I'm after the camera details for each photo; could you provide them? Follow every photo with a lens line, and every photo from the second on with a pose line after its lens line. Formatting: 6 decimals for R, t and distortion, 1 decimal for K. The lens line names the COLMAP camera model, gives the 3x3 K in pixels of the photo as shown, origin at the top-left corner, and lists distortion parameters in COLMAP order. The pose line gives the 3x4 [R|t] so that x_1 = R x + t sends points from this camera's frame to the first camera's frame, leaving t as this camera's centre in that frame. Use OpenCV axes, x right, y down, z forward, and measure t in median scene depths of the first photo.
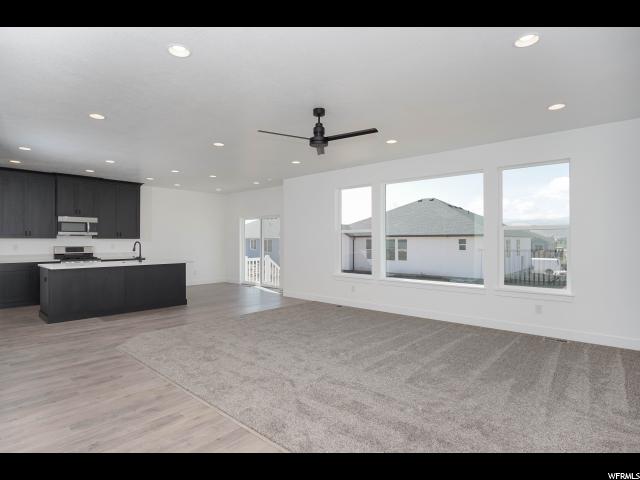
lens RADIAL K [[348.0, 0, 314.8], [0, 348.0, 239.4], [0, 0, 1]] dist [-0.018329, 0.000447]
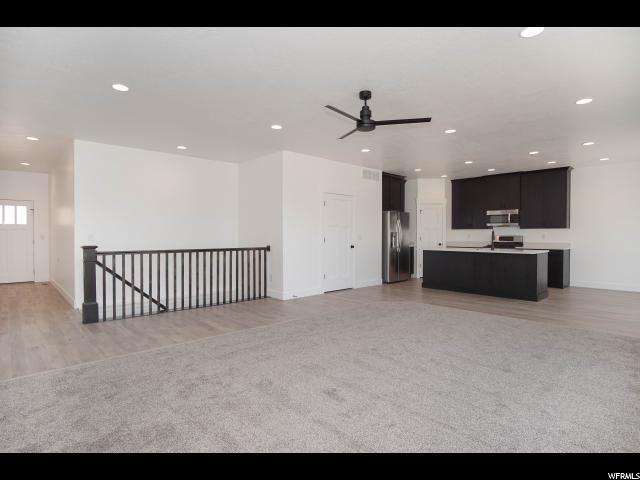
lens RADIAL K [[342.5, 0, 320.0], [0, 342.5, 240.0], [0, 0, 1]] dist [-0.017607, 0.000129]
pose [[-0.074805, 0.013854, -0.997102, 0.486872], [0.003259, 0.999902, 0.013648, 0.016813], [0.997193, -0.002229, -0.074842, 0.469980]]
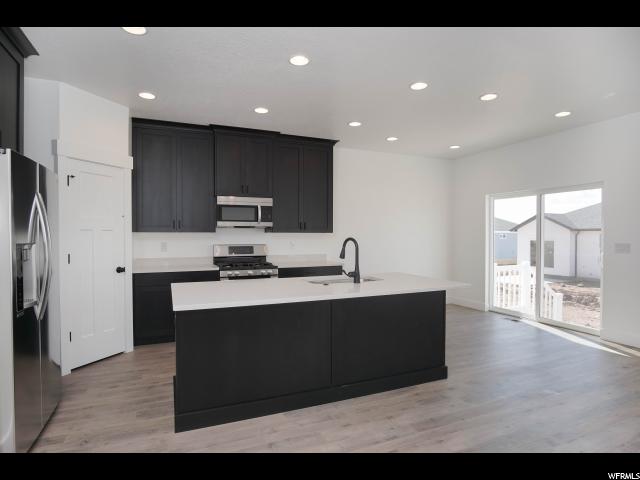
lens RADIAL K [[355.2, 0, 312.4], [0, 355.2, 238.7], [0, 0, 1]] dist [-0.018066, 0.000513]
pose [[0.908094, 0.004048, -0.418747, -0.307989], [0.001393, 0.999919, 0.012686, 0.000843], [0.418764, -0.012104, 0.908015, 0.468942]]
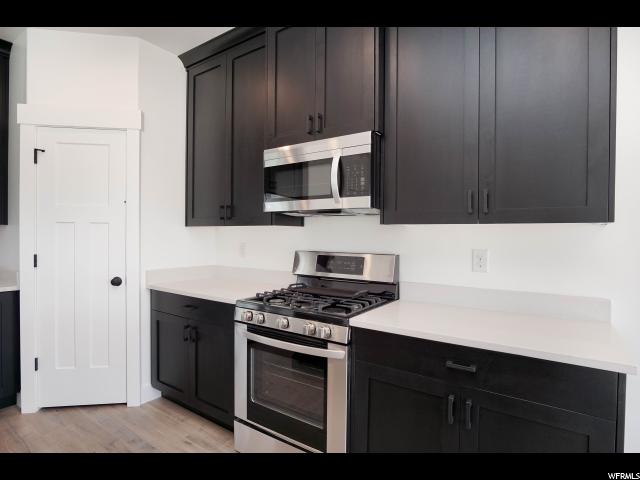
lens RADIAL K [[355.2, 0, 312.4], [0, 355.2, 238.7], [0, 0, 1]] dist [-0.018066, 0.000513]
pose [[0.107367, 0.019640, -0.994025, -0.410062], [-0.003324, 0.999806, 0.019396, 0.003026], [0.994214, 0.001221, 0.107411, 0.954618]]
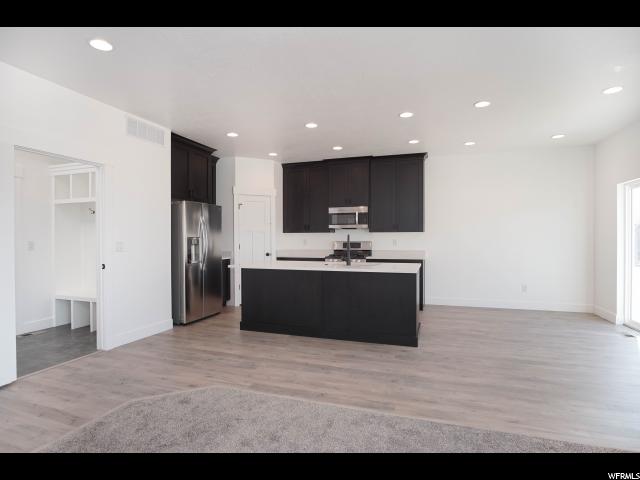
lens RADIAL K [[348.0, 0, 314.8], [0, 348.0, 239.4], [0, 0, 1]] dist [-0.018329, 0.000447]
pose [[0.392356, 0.002180, -0.919811, 0.073852], [0.005853, 0.999971, 0.004866, 0.010025], [0.919795, -0.007293, 0.392332, 0.576268]]
